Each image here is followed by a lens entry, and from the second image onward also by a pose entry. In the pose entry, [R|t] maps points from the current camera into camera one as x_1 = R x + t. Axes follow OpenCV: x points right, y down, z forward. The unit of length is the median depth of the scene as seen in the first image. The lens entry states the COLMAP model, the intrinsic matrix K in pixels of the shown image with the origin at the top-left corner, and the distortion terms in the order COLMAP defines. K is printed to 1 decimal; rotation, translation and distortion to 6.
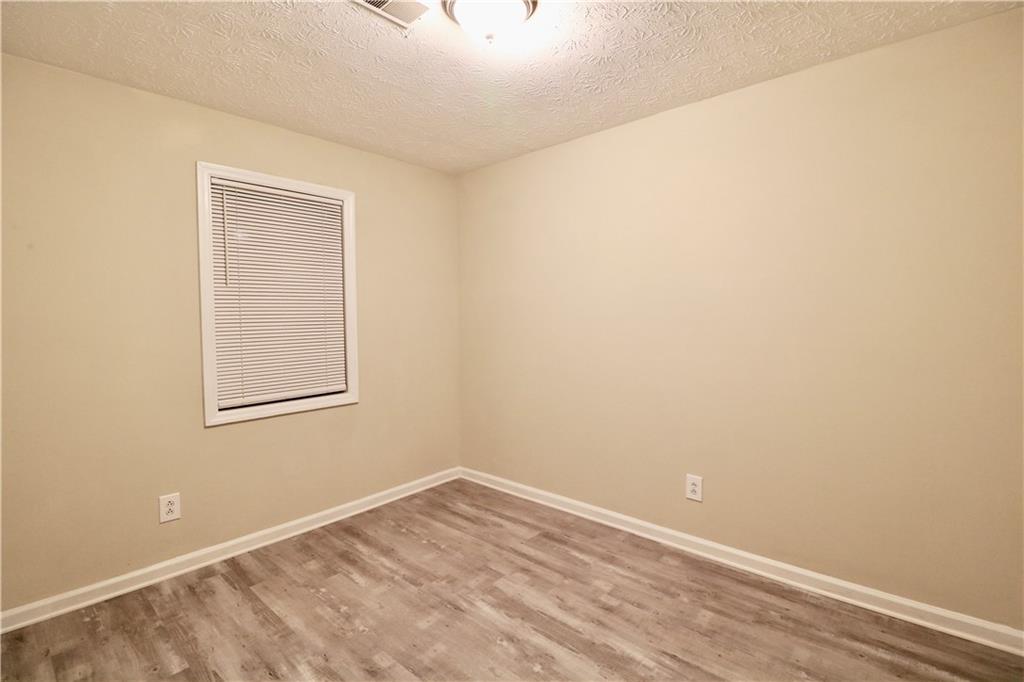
lens RADIAL K [[471.1, 0, 516.1], [0, 471.1, 338.4], [0, 0, 1]] dist [-0.000061, -0.009874]
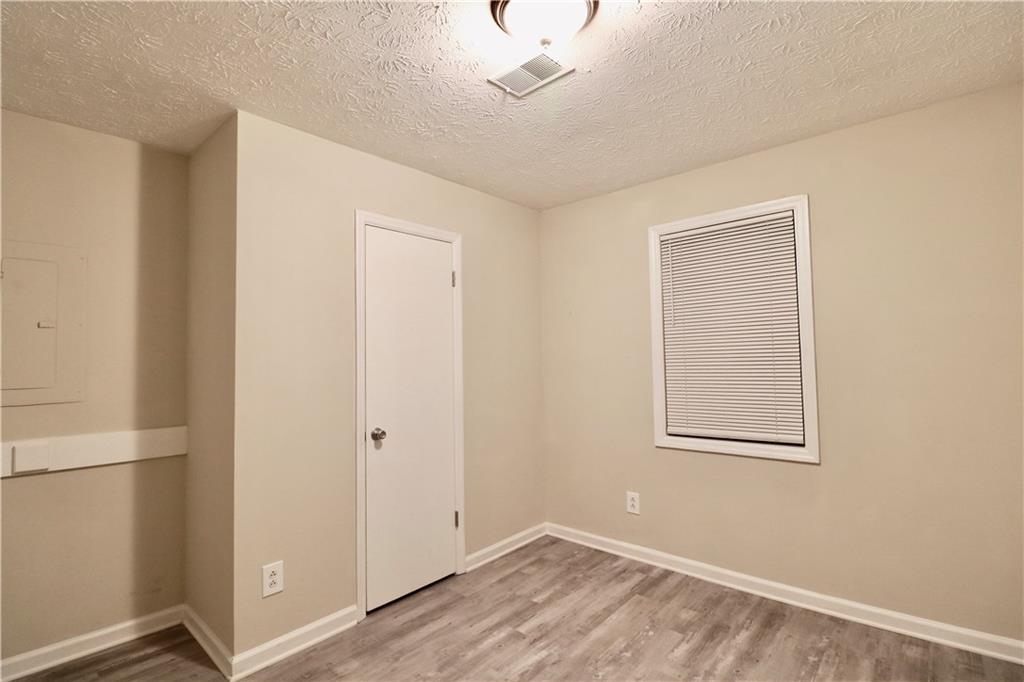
lens RADIAL K [[471.1, 0, 516.1], [0, 471.1, 338.4], [0, 0, 1]] dist [-0.000061, -0.009874]
pose [[0.011870, -0.031665, -0.999428, 0.549037], [-0.022409, 0.999239, -0.031925, -0.039070], [0.999678, 0.022775, 0.011151, 0.650863]]
